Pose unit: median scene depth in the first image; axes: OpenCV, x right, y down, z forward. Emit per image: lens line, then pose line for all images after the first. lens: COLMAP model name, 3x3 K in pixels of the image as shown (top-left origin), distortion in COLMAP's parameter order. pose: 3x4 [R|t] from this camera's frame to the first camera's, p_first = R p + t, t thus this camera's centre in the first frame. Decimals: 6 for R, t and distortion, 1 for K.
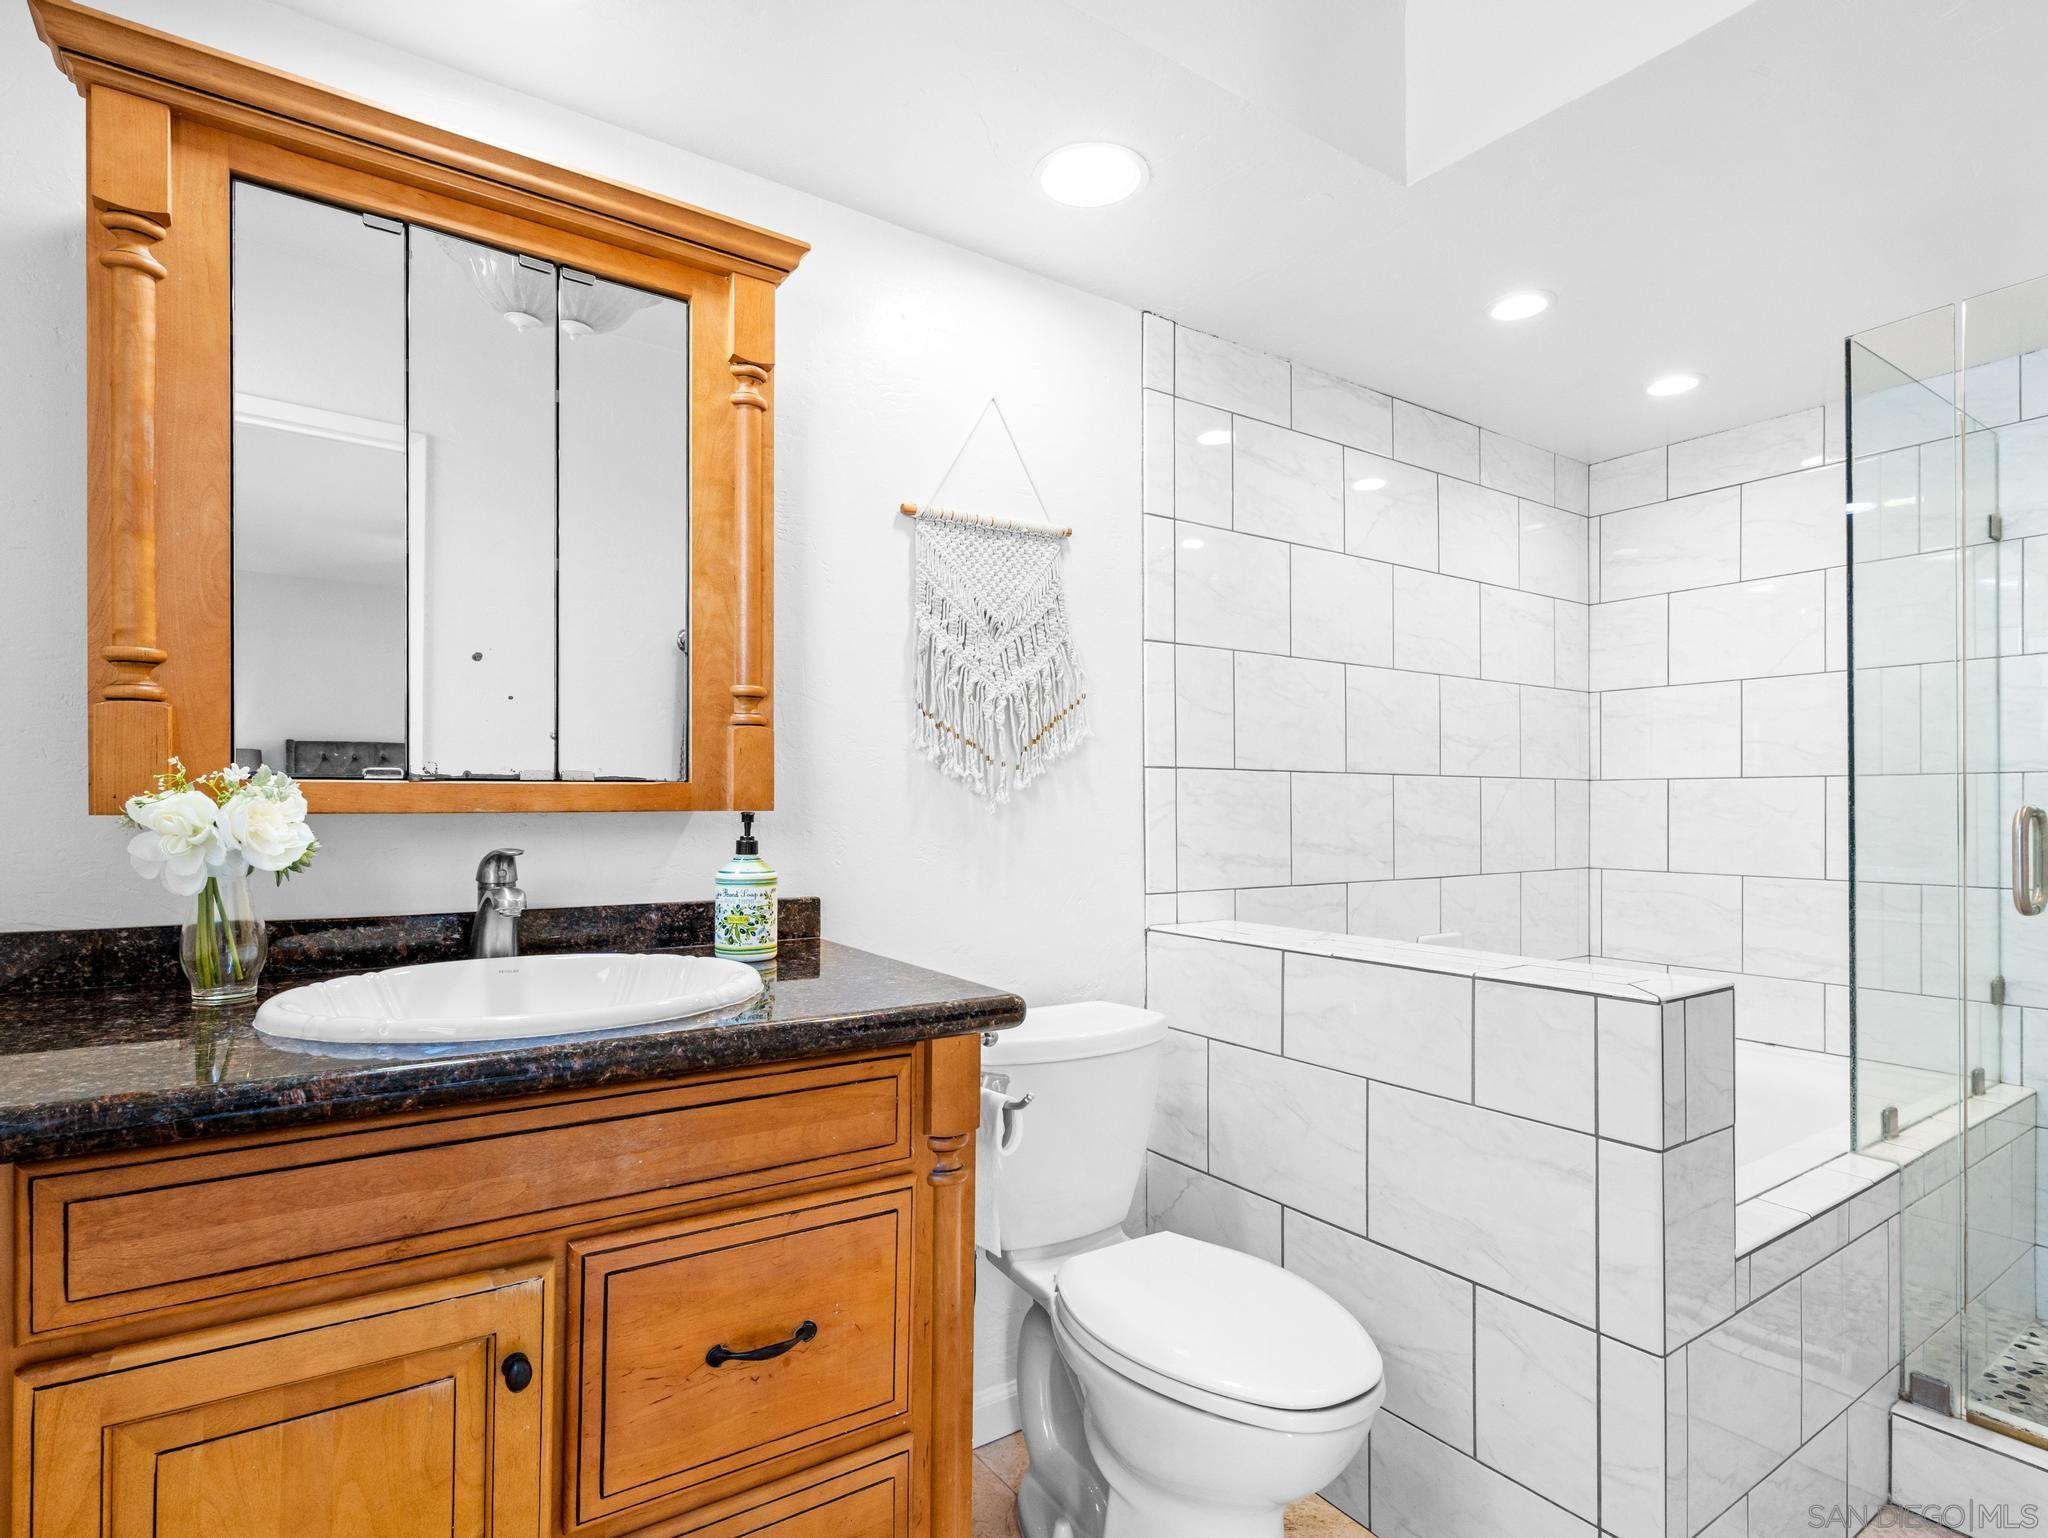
lens RADIAL K [[1048.7, 0, 1016.5], [0, 1048.7, 802.1], [0, 0, 1]] dist [-0.011547, 0.005697]
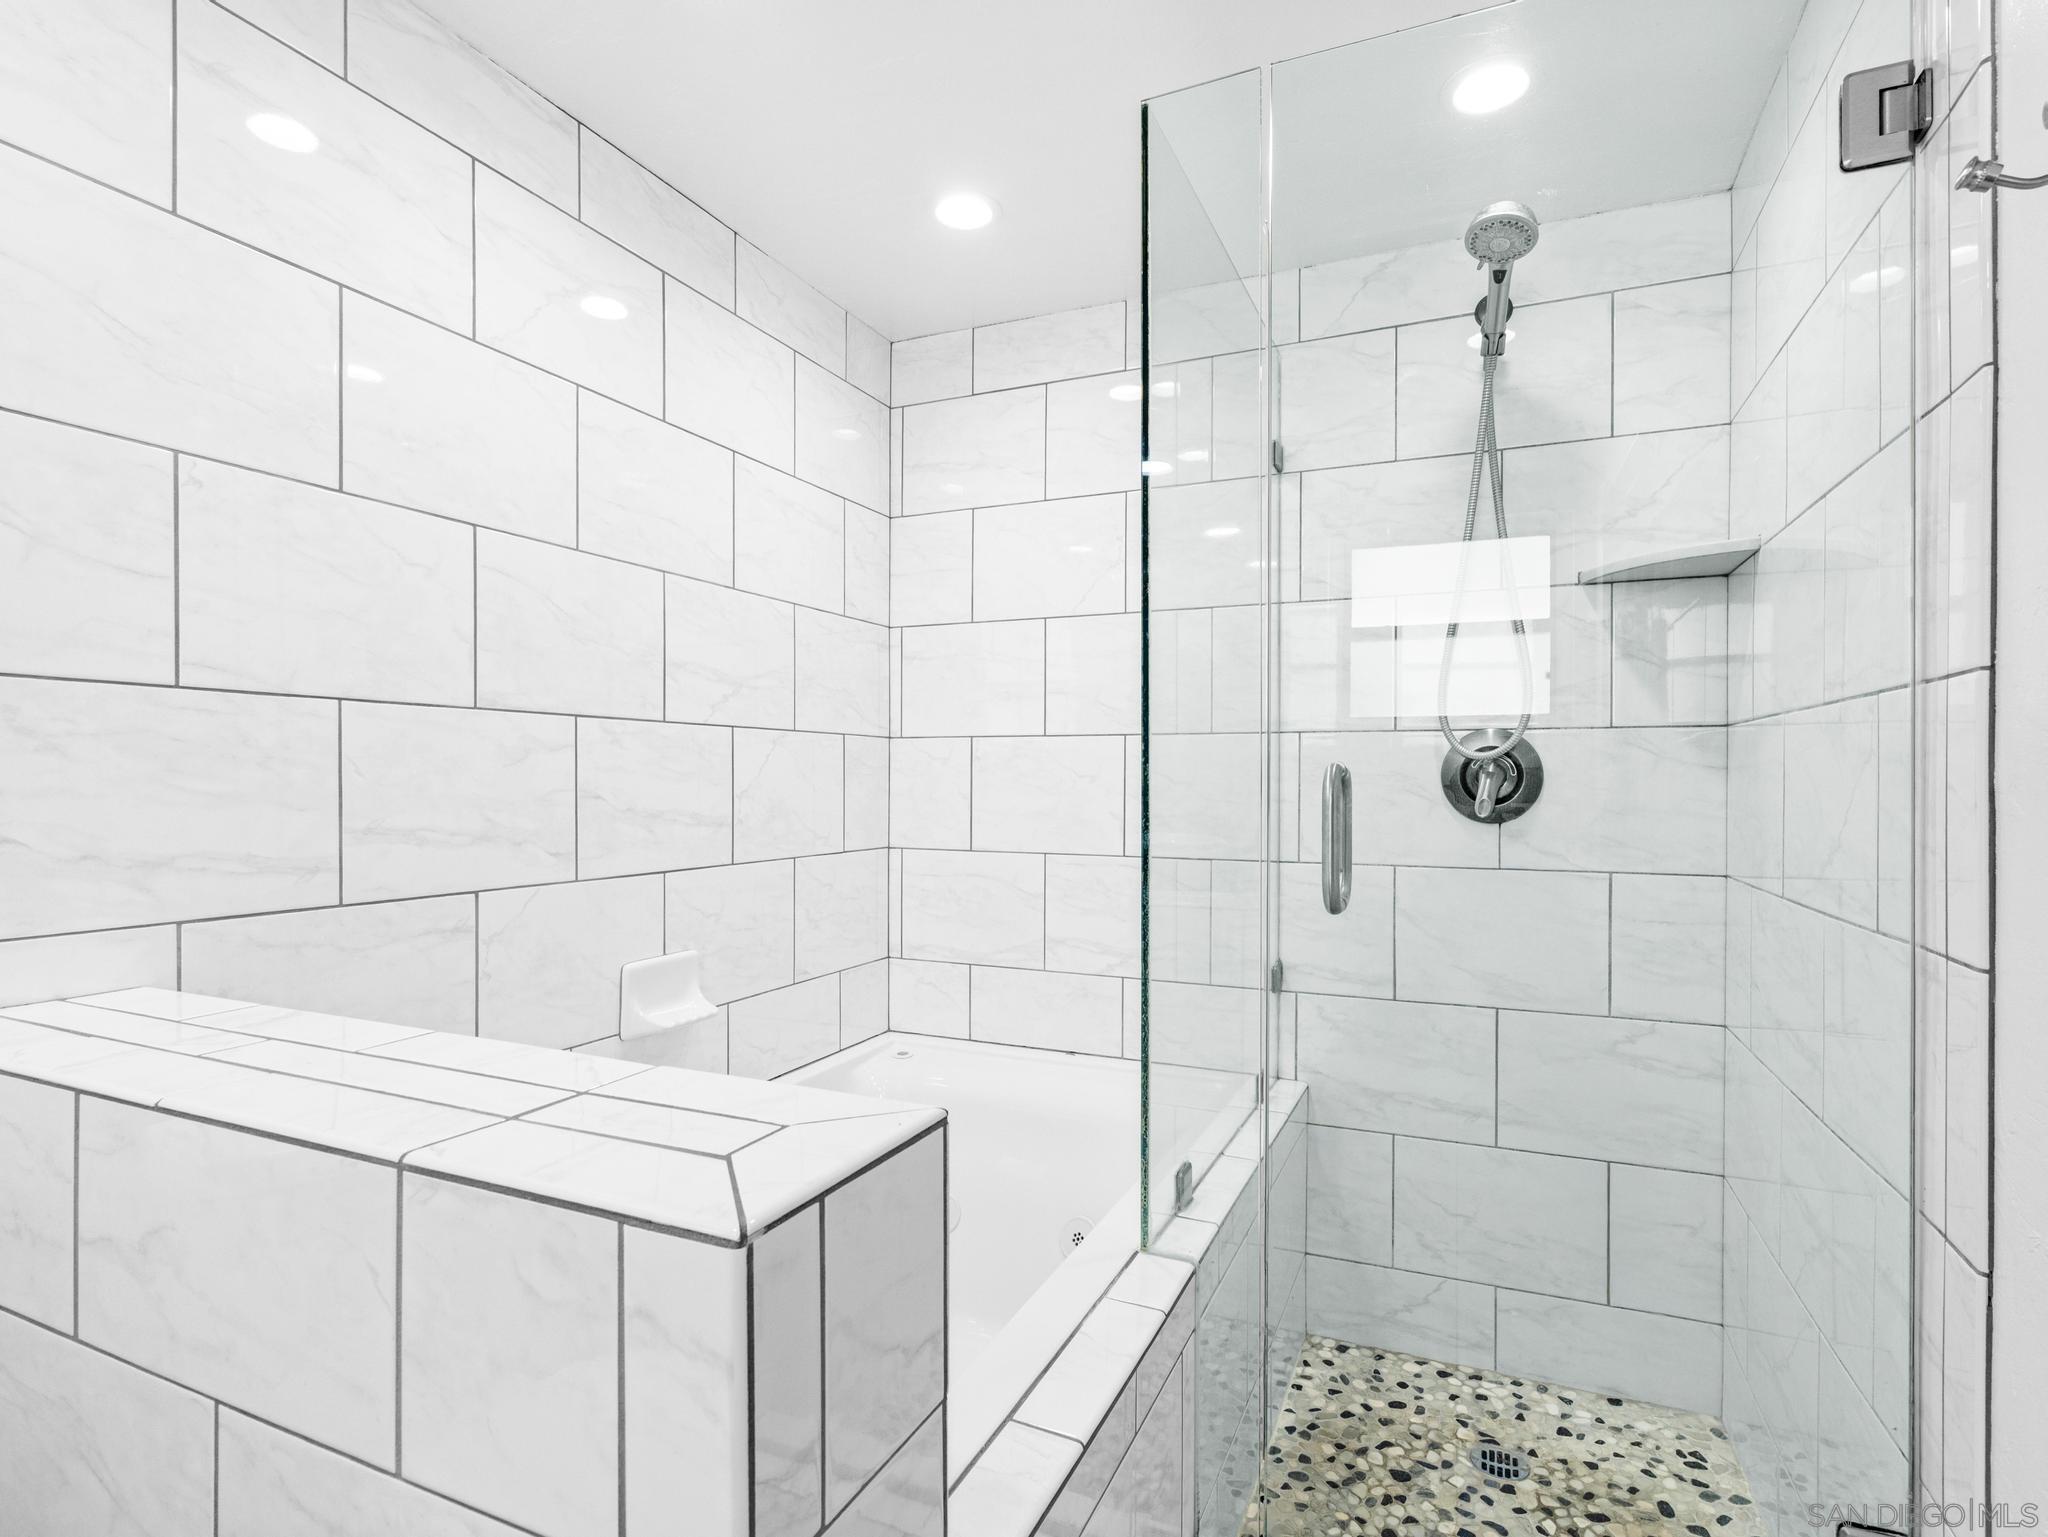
lens RADIAL K [[1048.7, 0, 1022.1], [0, 1048.7, 776.7], [0, 0, 1]] dist [-0.011547, 0.005697]
pose [[0.853200, 0.003040, 0.521574, 0.276112], [-0.004940, 0.999985, 0.002252, 0.008392], [-0.521560, -0.004498, 0.853203, 0.336607]]
